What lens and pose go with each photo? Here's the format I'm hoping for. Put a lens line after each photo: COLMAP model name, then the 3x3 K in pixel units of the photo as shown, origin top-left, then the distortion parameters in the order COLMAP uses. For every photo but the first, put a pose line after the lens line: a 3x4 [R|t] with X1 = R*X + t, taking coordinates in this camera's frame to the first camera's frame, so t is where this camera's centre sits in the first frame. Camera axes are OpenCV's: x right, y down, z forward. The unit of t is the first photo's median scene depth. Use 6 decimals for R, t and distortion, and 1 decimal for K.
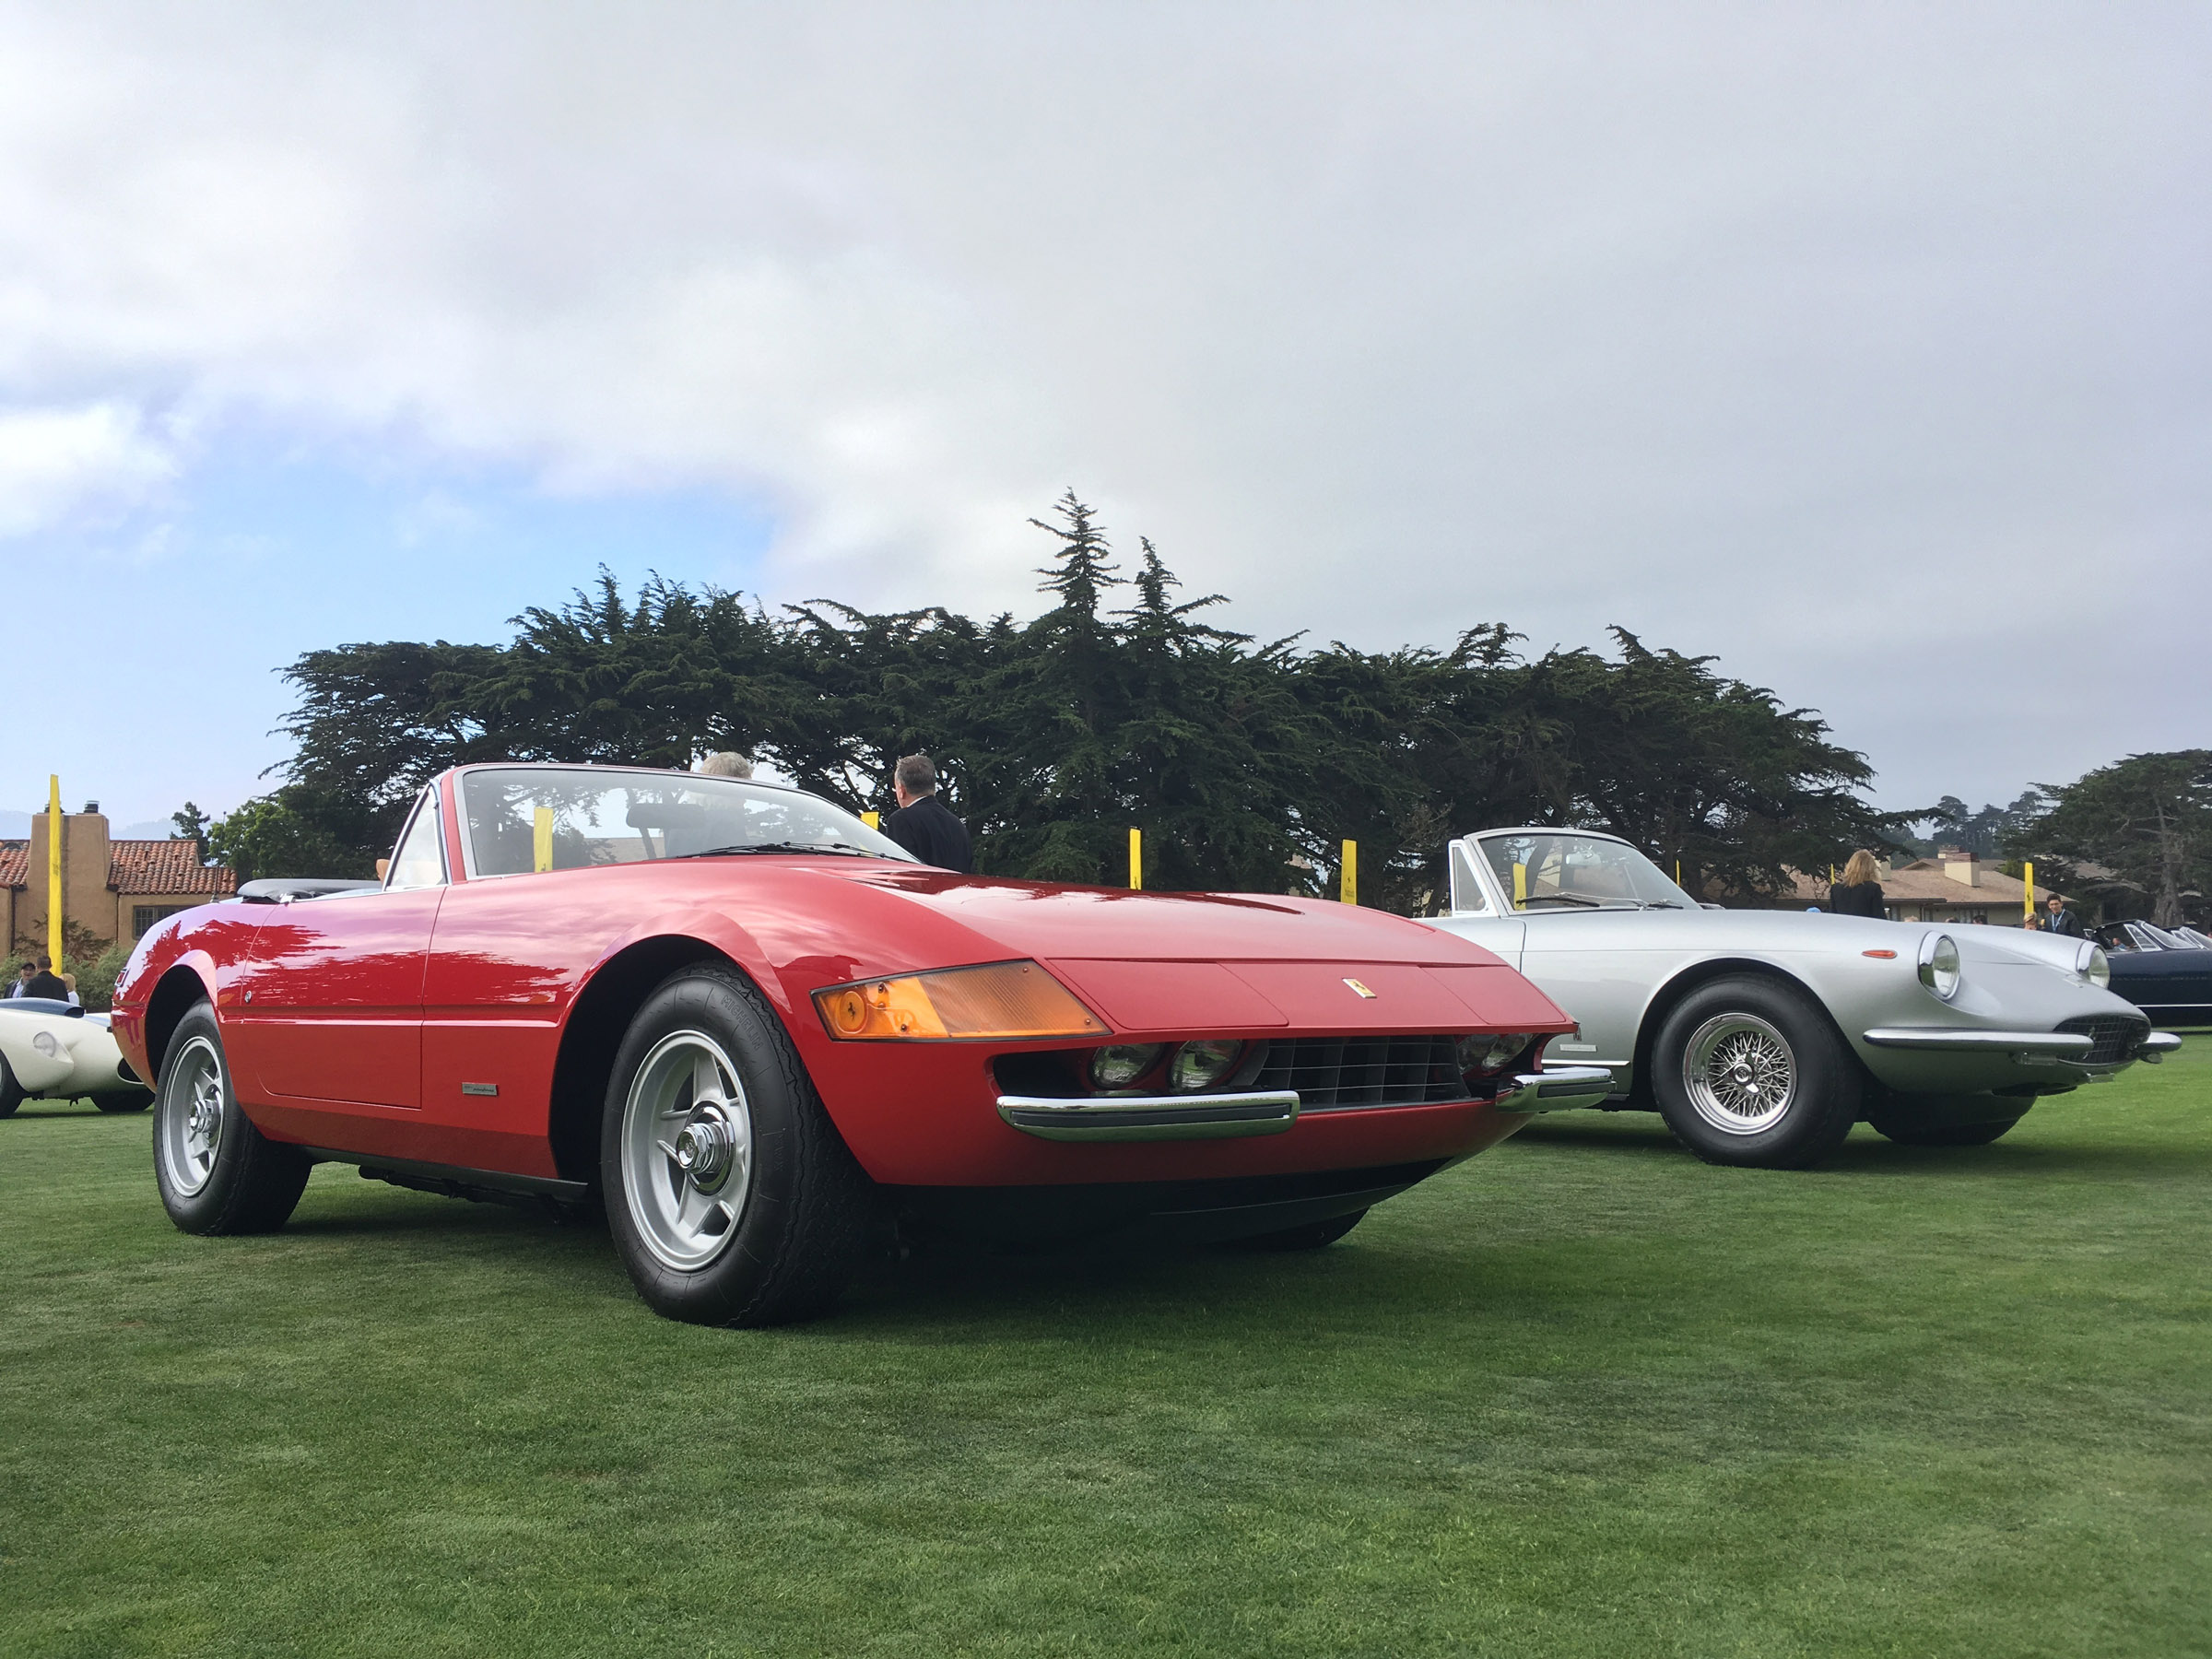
lens RADIAL K [[1885.5, 0, 1109.9], [0, 1885.5, 832.6], [0, 0, 1]] dist [0.088694, -0.127508]
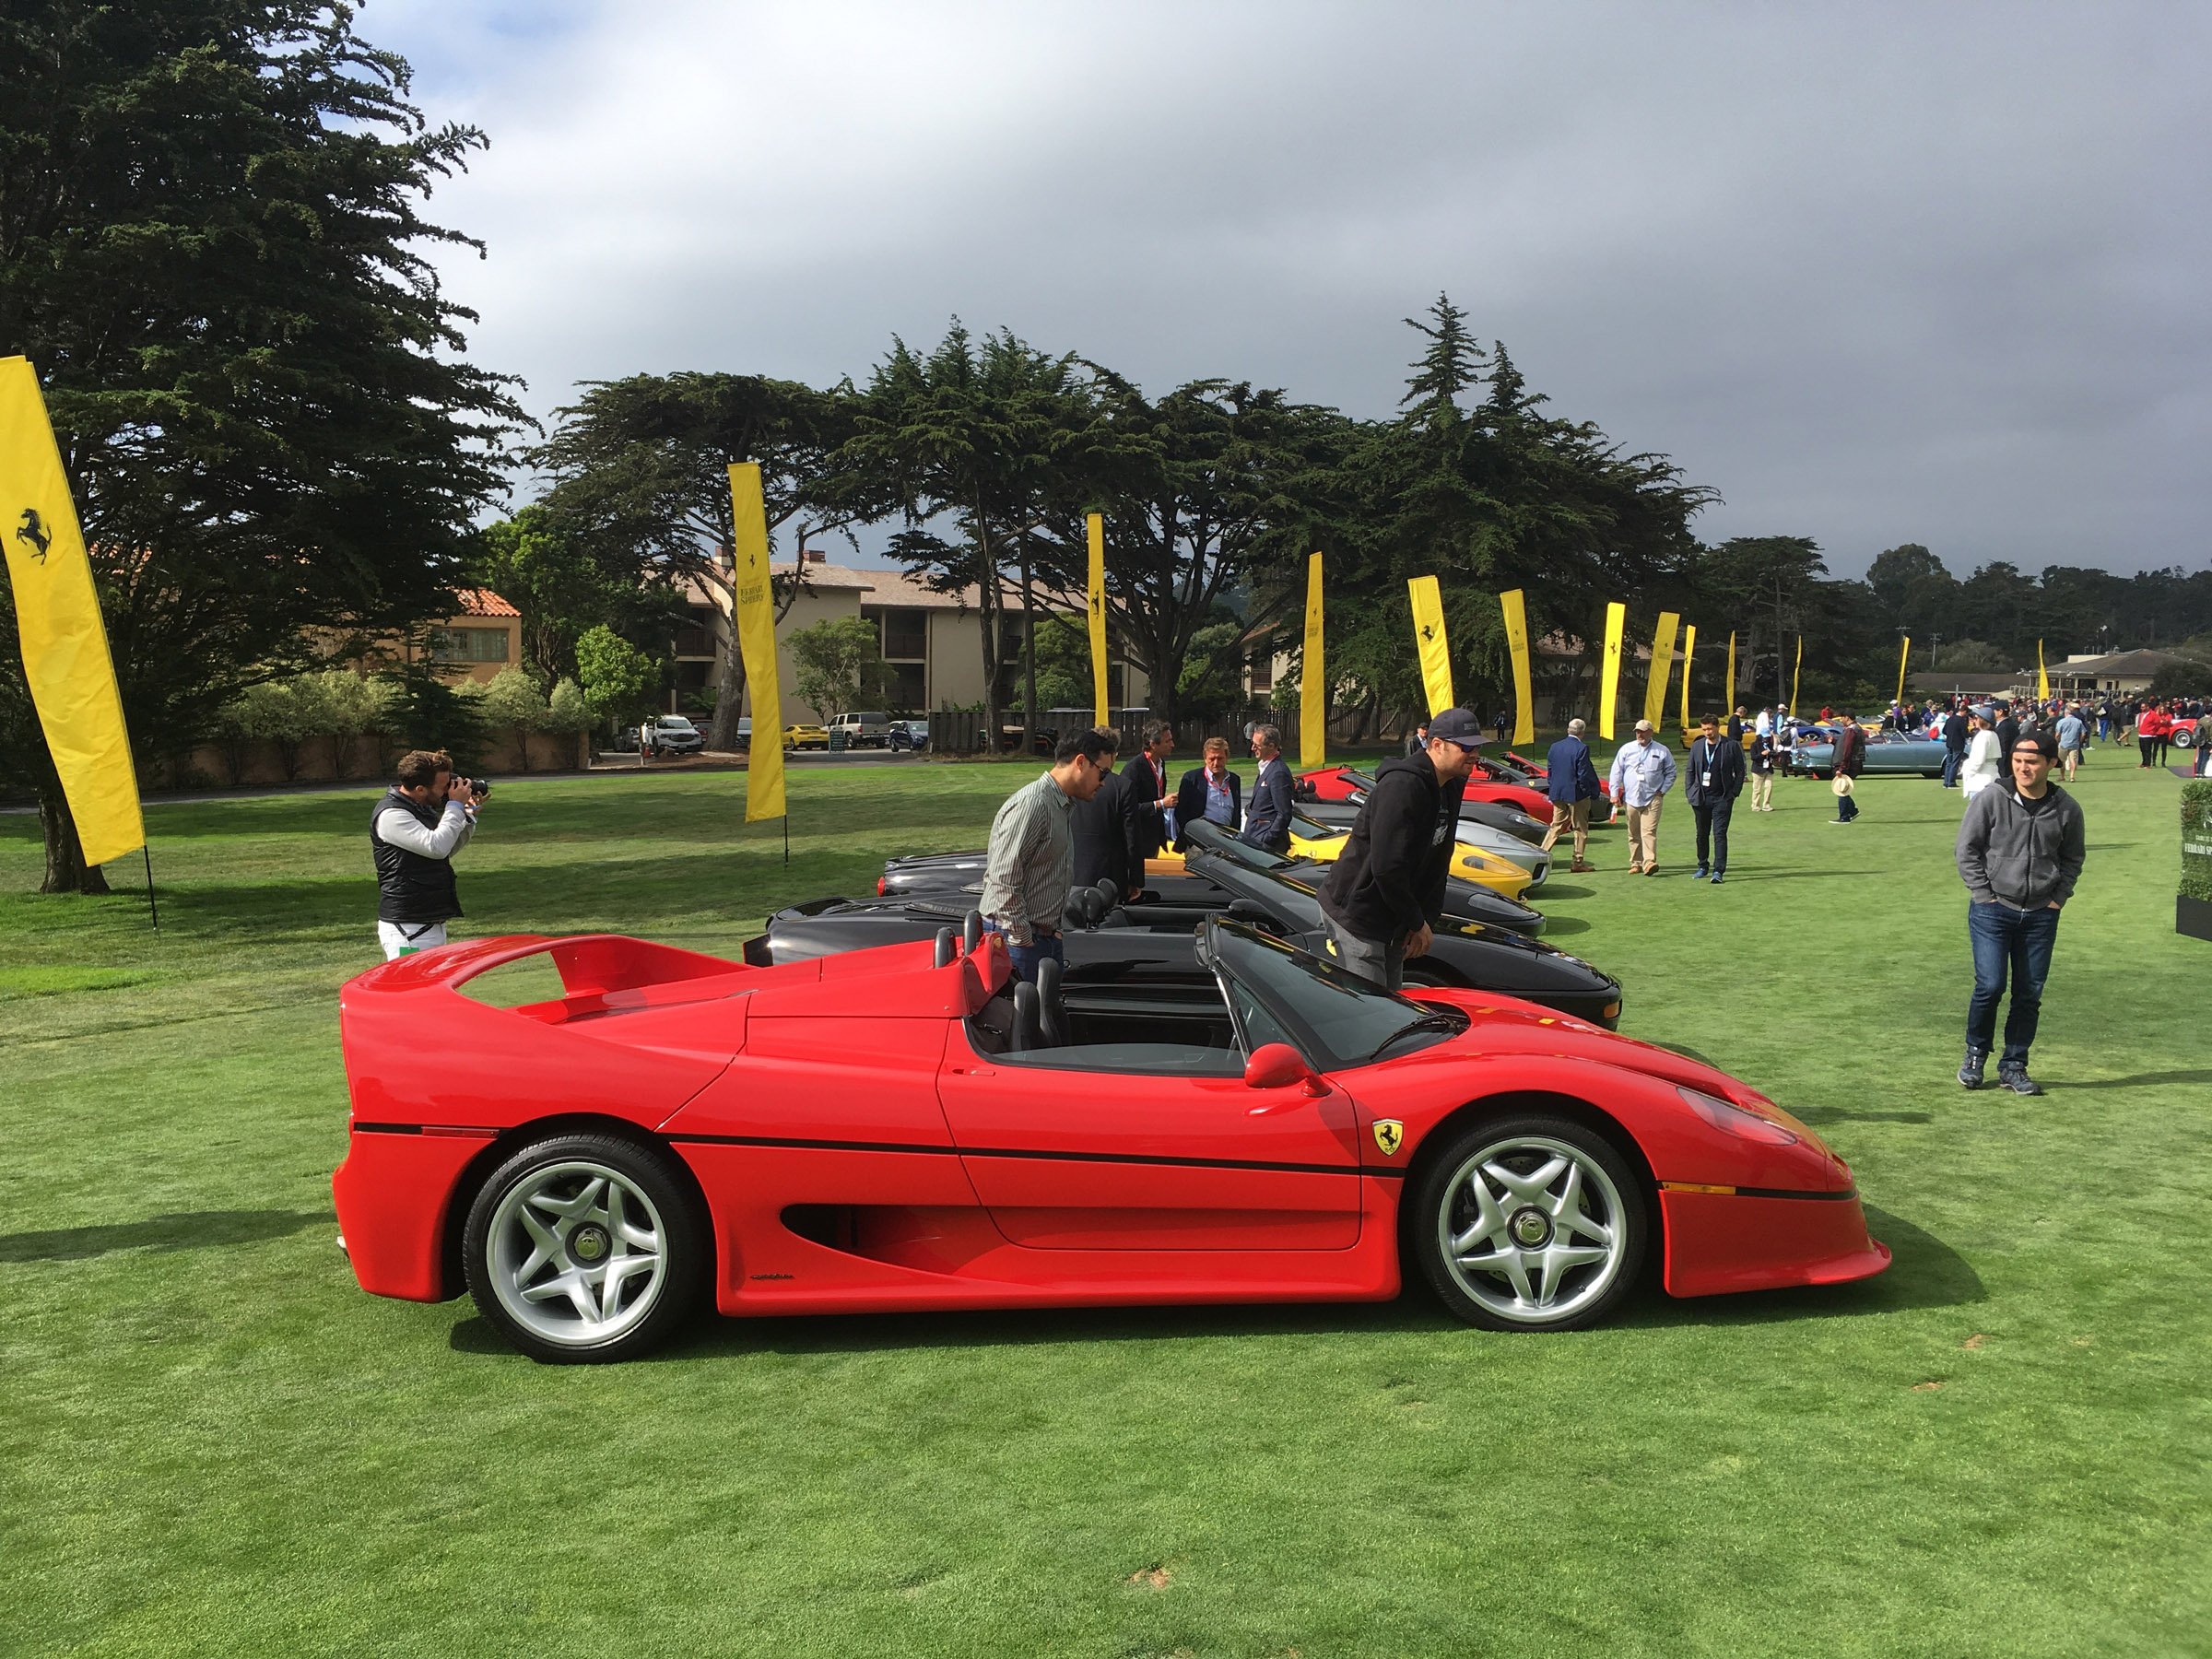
lens RADIAL K [[1885.5, 0, 1109.9], [0, 1885.5, 832.6], [0, 0, 1]] dist [0.088694, -0.127508]
pose [[0.944866, -0.002595, 0.327448, -0.500626], [-0.044272, 0.989775, 0.135593, -0.004947], [-0.324452, -0.142614, 0.935090, -0.043290]]
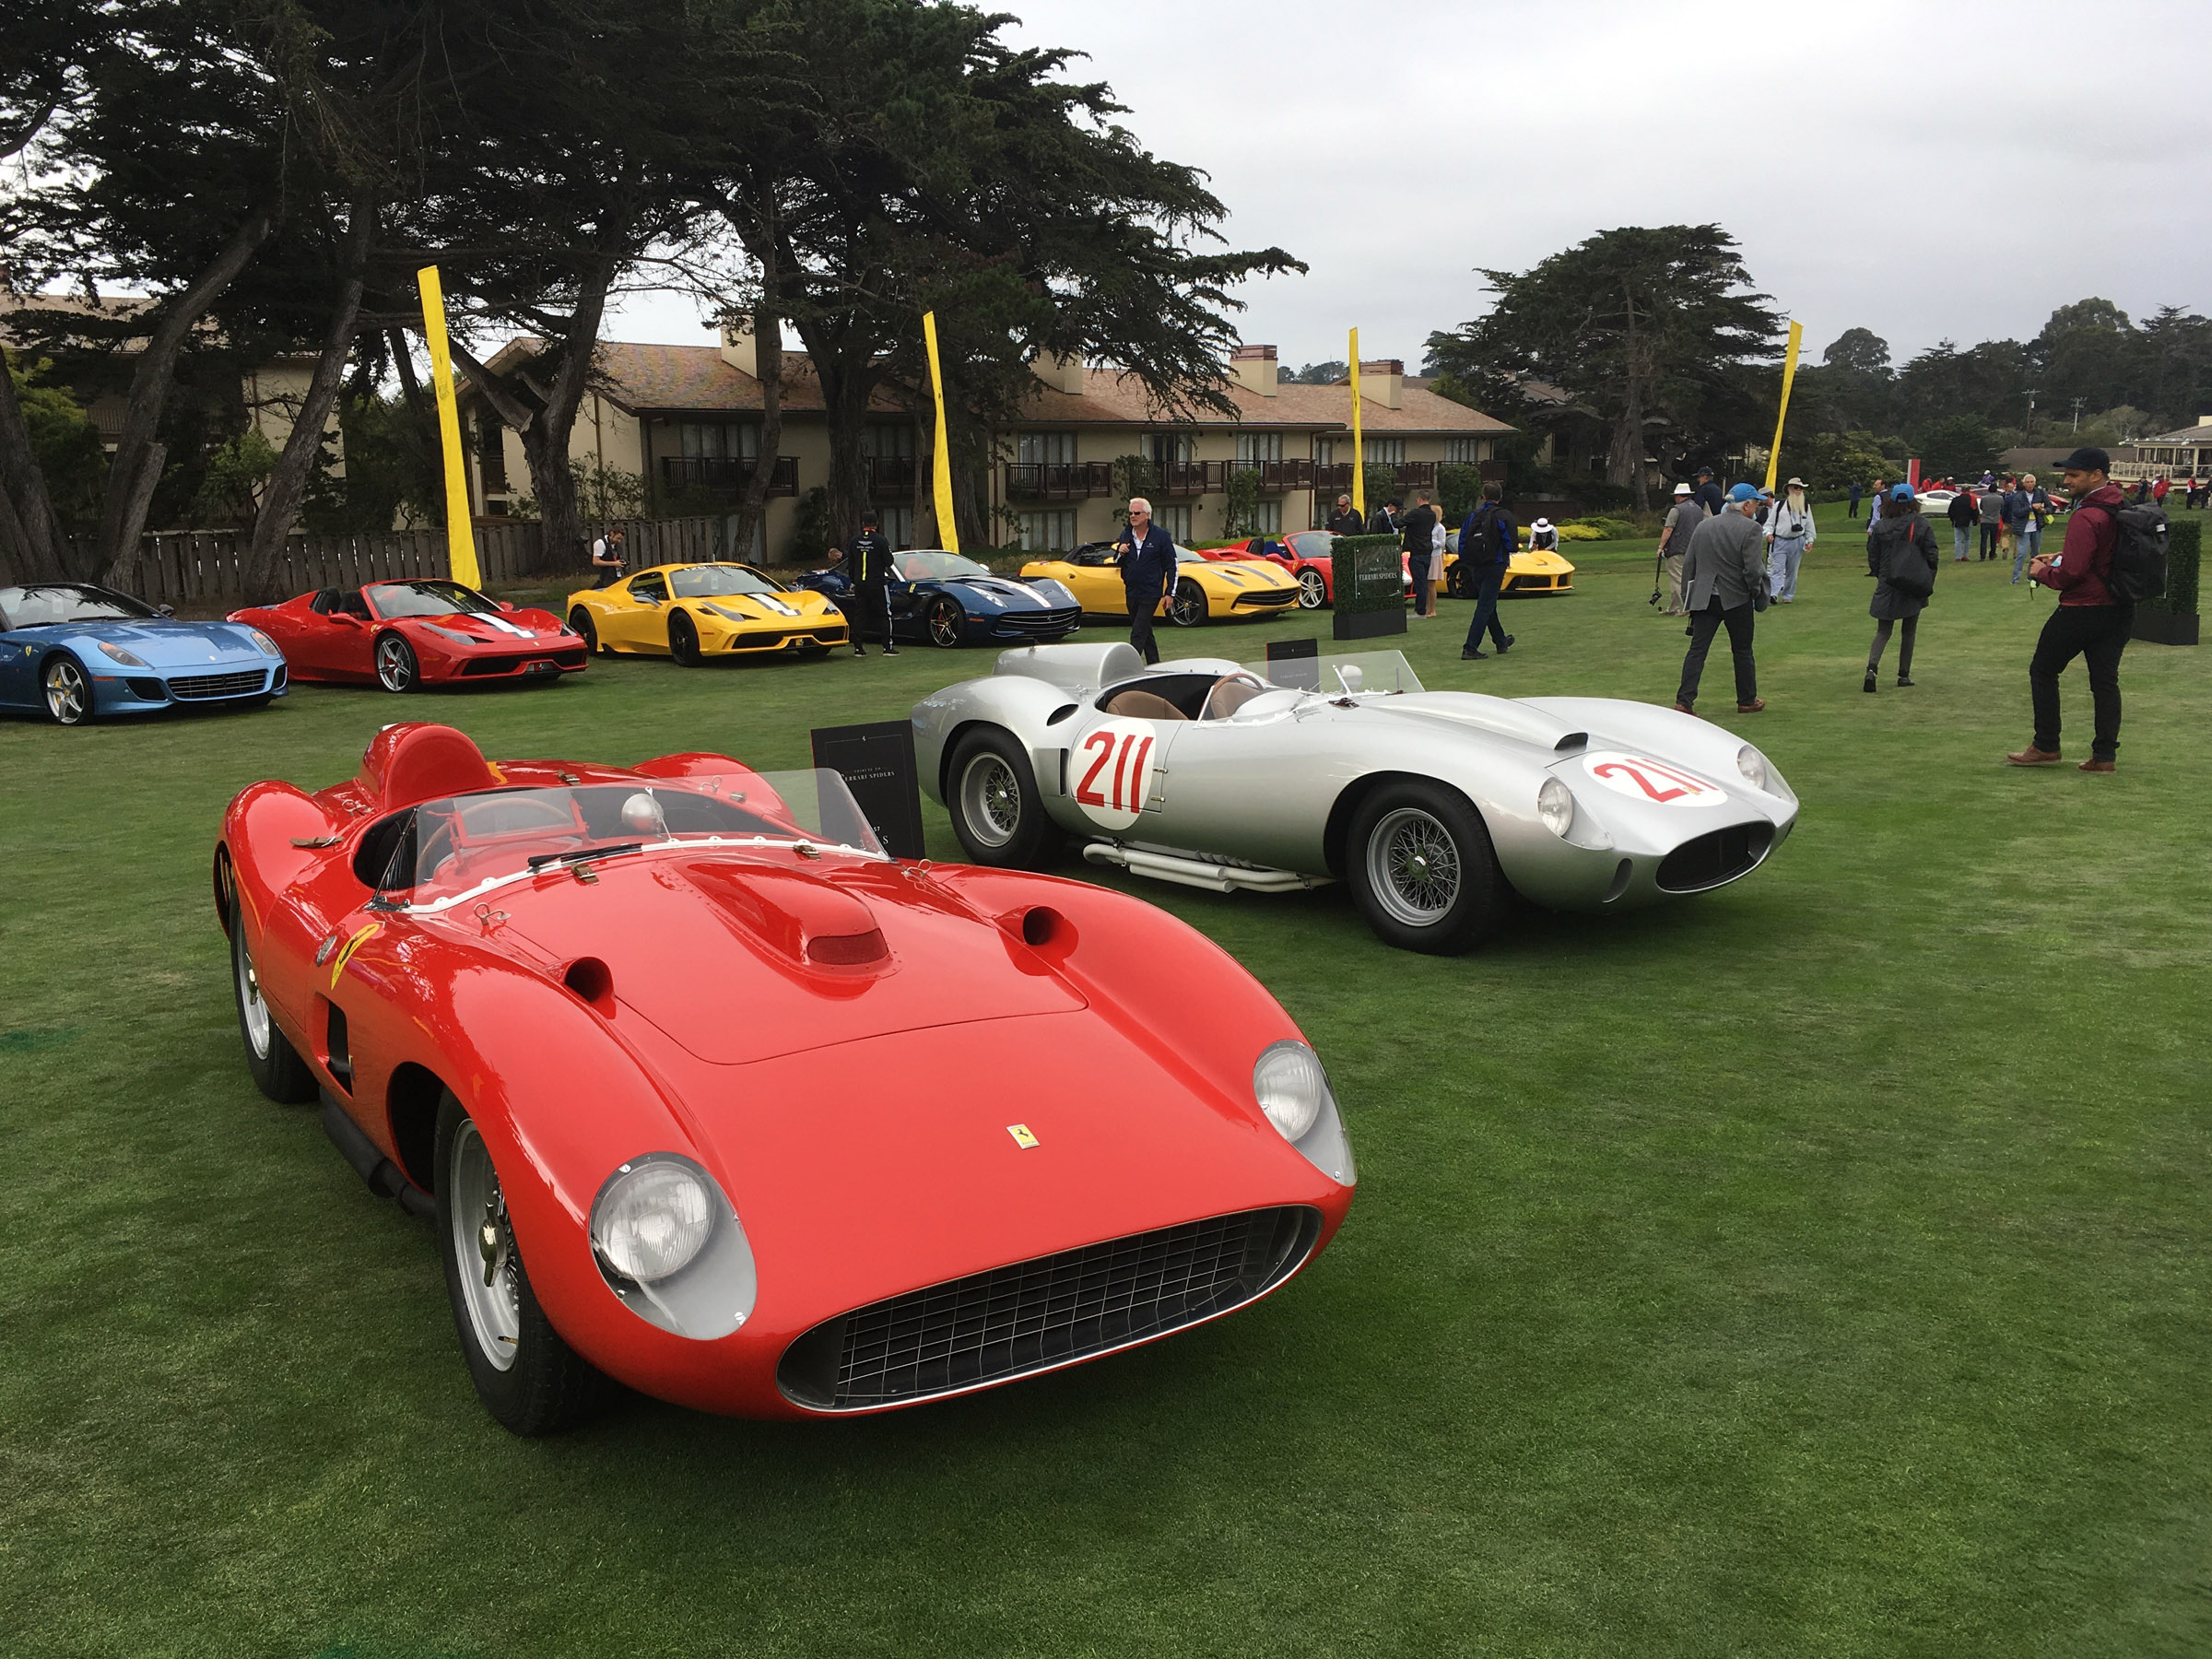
lens RADIAL K [[1888.1, 0, 1106.0], [0, 1888.1, 829.5], [0, 0, 1]] dist [0.086467, -0.117650]
pose [[0.970642, -0.039337, 0.237291, 0.336619], [-0.018312, 0.971587, 0.235973, 0.030732], [-0.239831, -0.233390, 0.942343, 0.608969]]
